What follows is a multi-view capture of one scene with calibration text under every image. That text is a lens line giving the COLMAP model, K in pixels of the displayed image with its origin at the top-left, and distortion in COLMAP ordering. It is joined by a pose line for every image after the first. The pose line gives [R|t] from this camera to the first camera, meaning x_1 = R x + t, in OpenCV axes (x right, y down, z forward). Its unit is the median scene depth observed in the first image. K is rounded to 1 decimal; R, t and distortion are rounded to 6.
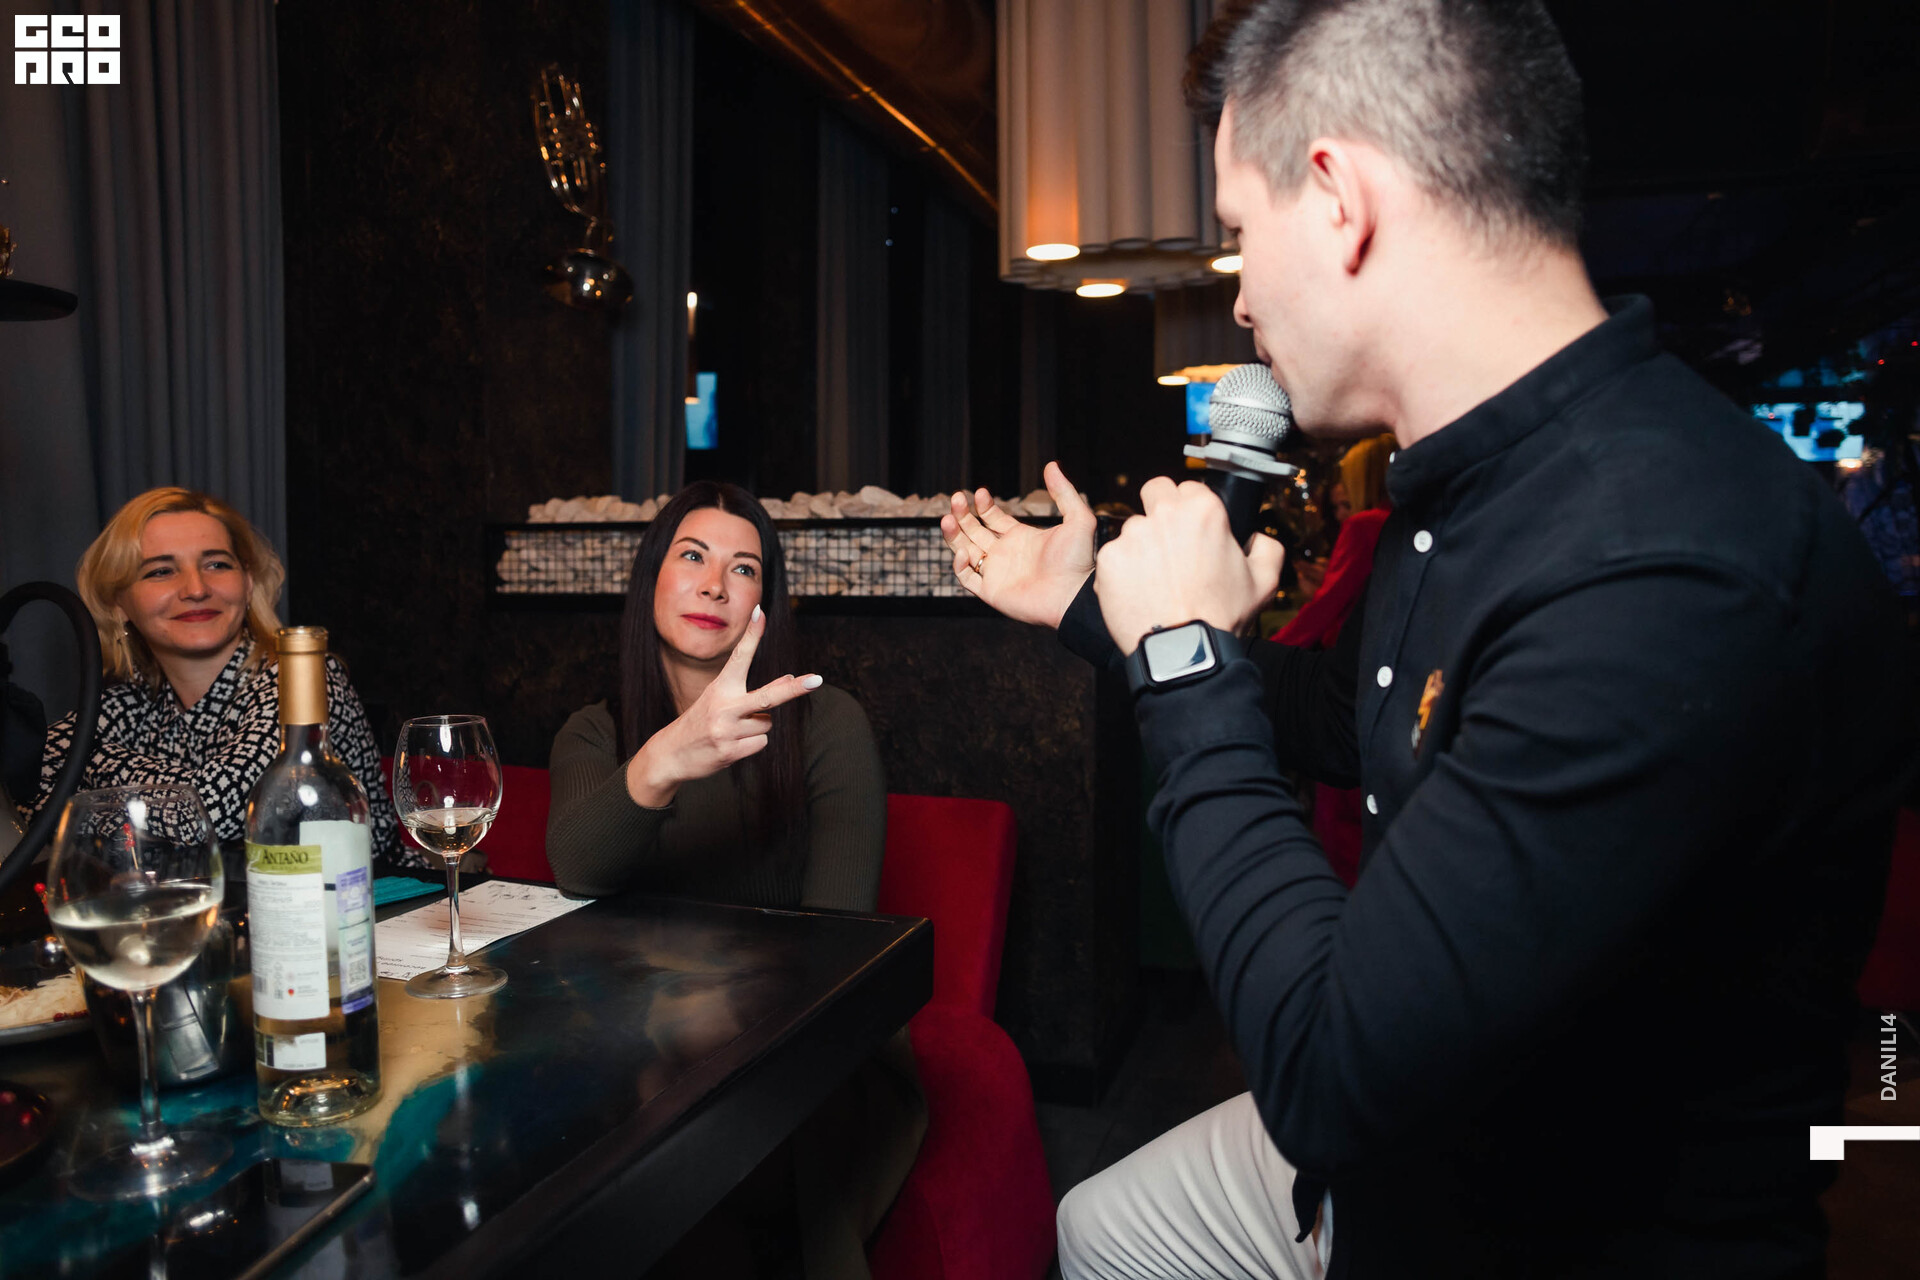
lens RADIAL K [[1315.8, 0, 960.0], [0, 1315.8, 640.0], [0, 0, 1]] dist [-0.106423, 0.096822]
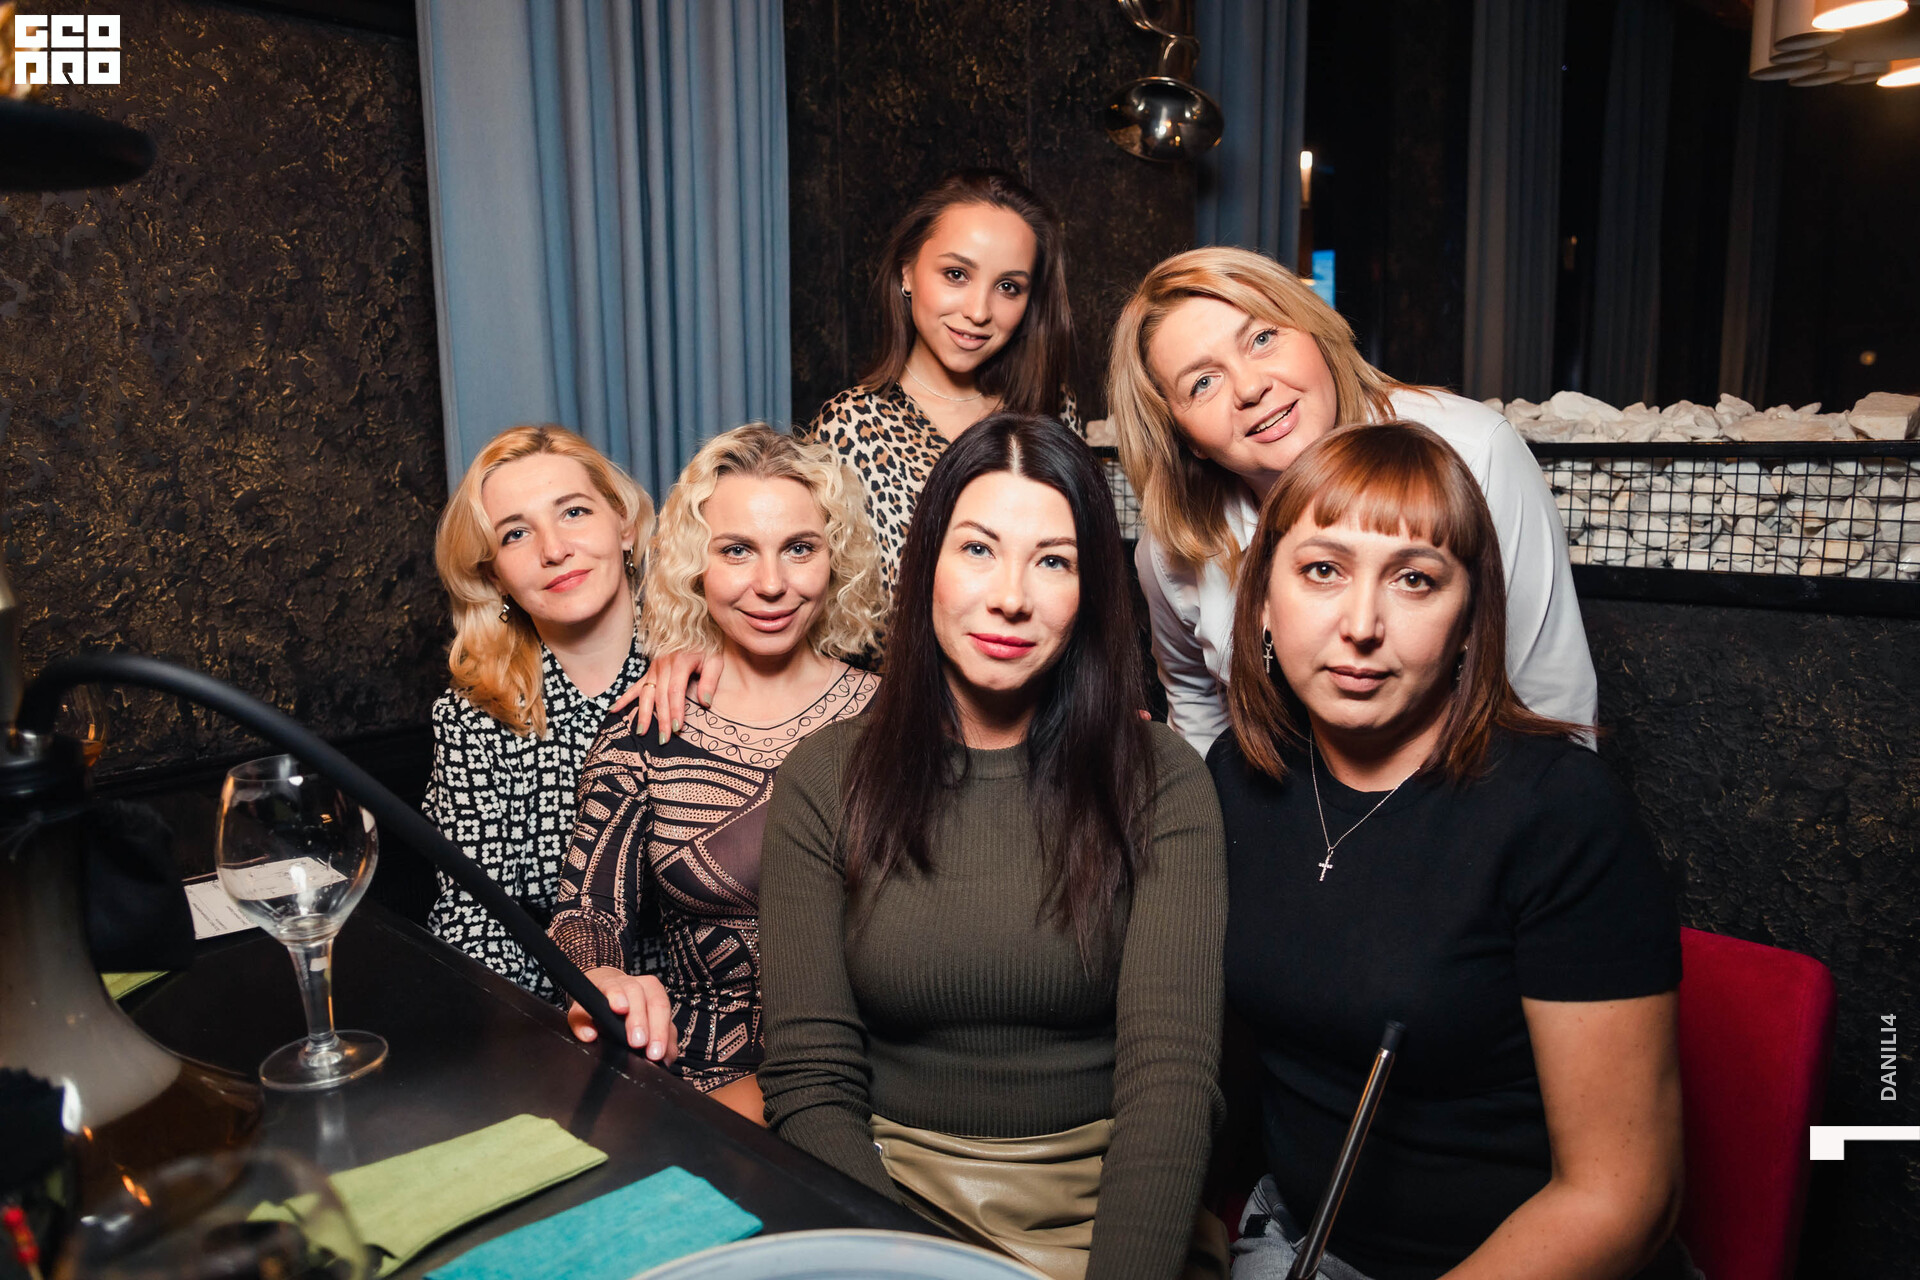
lens RADIAL K [[1315.8, 0, 960.0], [0, 1315.8, 640.0], [0, 0, 1]] dist [-0.106423, 0.096822]
pose [[0.898109, 0.053882, -0.436460, -0.056317], [-0.017728, 0.996095, 0.086490, -0.045836], [0.439416, -0.069940, 0.895557, 0.293197]]
